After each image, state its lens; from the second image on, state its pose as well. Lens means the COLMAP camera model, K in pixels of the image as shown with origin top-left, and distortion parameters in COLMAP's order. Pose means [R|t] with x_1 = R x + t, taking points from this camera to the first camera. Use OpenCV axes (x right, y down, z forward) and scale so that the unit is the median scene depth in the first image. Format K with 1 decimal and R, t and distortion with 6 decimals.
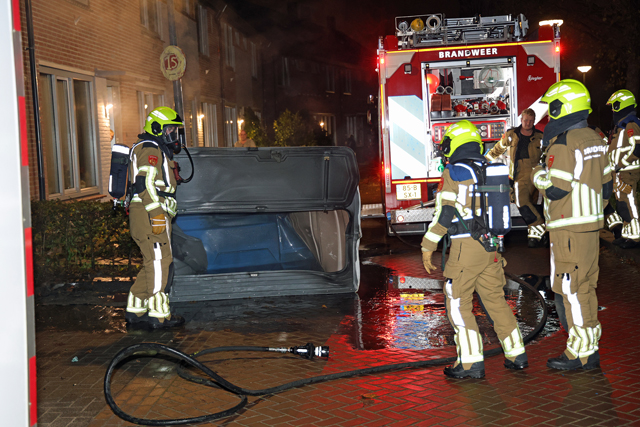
lens RADIAL K [[1006.6, 0, 326.1], [0, 1006.6, 213.3], [0, 0, 1]] dist [0.215011, 0.098167]
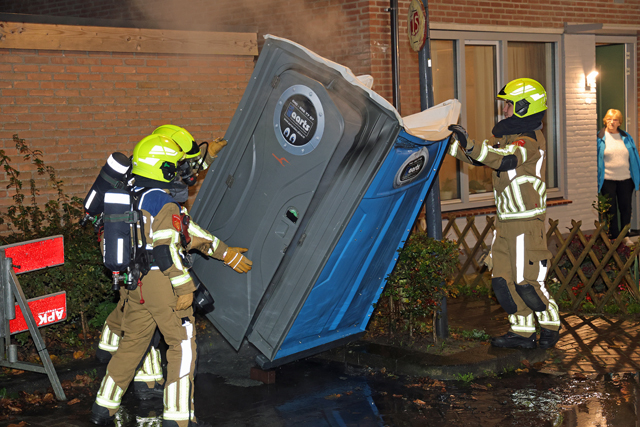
lens RADIAL K [[1208.3, 0, 320.0], [0, 1208.3, 213.5], [0, 0, 1]] dist [0.288764, 0.021654]
pose [[0.749547, 0.058175, -0.659390, 0.261257], [-0.042123, 0.998304, 0.040193, -0.043131], [0.660610, -0.002351, 0.750726, 0.288188]]
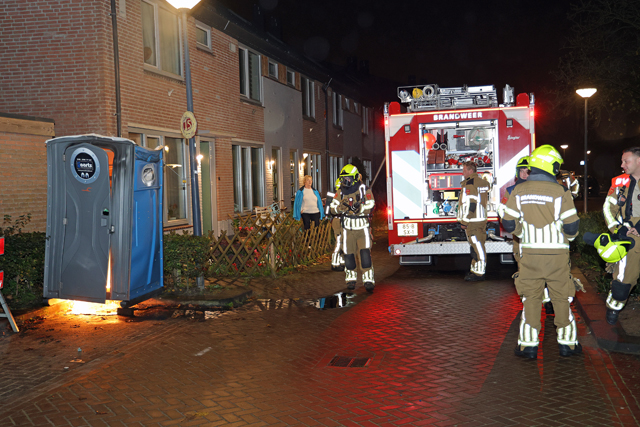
lens RADIAL K [[778.4, 0, 326.7], [0, 778.4, 214.5], [0, 0, 1]] dist [0.072007, 0.218439]
pose [[0.983968, 0.022099, -0.176969, 0.152020], [-0.027214, 0.999277, -0.026531, -0.012038], [0.176255, 0.030922, 0.983859, 0.061581]]
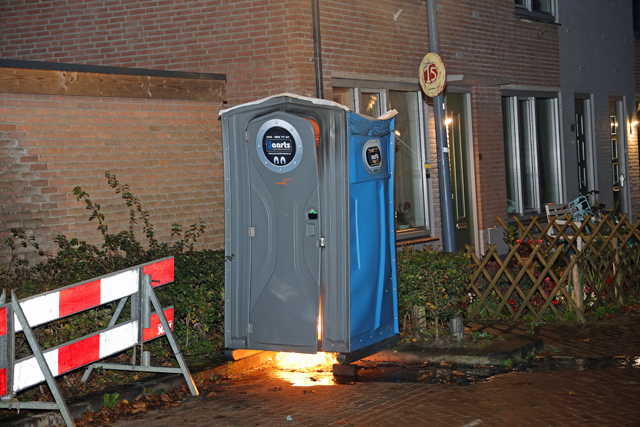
lens RADIAL K [[1496.6, 0, 320.0], [0, 1496.6, 213.5], [0, 0, 1]] dist [0.448806, 0.069988]
pose [[0.913645, -0.000821, -0.406512, 0.192496], [-0.011102, 0.999575, -0.026970, -0.005886], [0.406362, 0.029154, 0.913247, -0.077439]]
